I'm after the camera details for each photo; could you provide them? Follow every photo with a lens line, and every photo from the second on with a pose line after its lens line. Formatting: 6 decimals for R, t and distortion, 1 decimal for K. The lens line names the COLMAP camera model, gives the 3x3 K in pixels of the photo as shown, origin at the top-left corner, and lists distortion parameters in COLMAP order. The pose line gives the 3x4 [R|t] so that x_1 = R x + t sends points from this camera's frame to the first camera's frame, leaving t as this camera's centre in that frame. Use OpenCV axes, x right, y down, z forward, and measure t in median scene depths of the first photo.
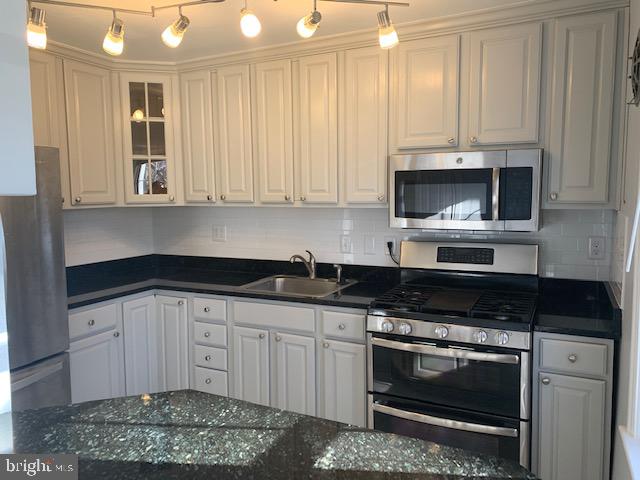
lens RADIAL K [[489.1, 0, 318.1], [0, 489.1, 240.3], [0, 0, 1]] dist [0.050187, -0.056468]
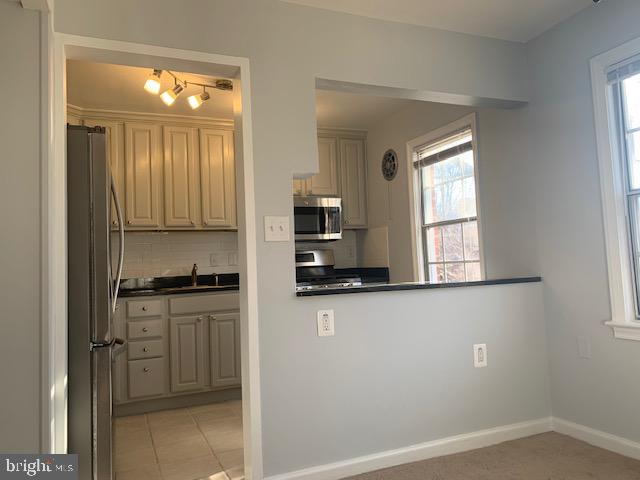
lens RADIAL K [[489.1, 0, 320.6], [0, 489.1, 239.1], [0, 0, 1]] dist [0.050187, -0.056468]
pose [[0.640298, 0.031843, 0.767466, -0.903168], [0.119877, 0.982755, -0.140789, 0.199081], [-0.758715, 0.182148, 0.625439, -0.128766]]
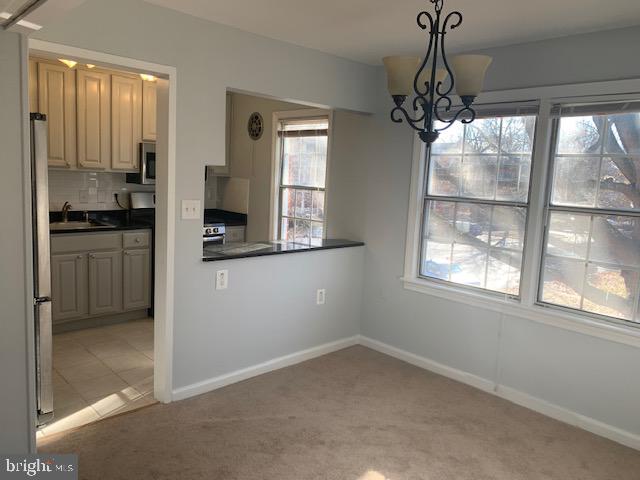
lens RADIAL K [[489.1, 0, 324.8], [0, 489.1, 235.0], [0, 0, 1]] dist [0.050187, -0.056468]
pose [[0.311427, -0.094430, 0.945567, -1.236021], [0.046228, 0.995378, 0.084179, 0.035129], [-0.949145, 0.017496, 0.314353, -0.166940]]
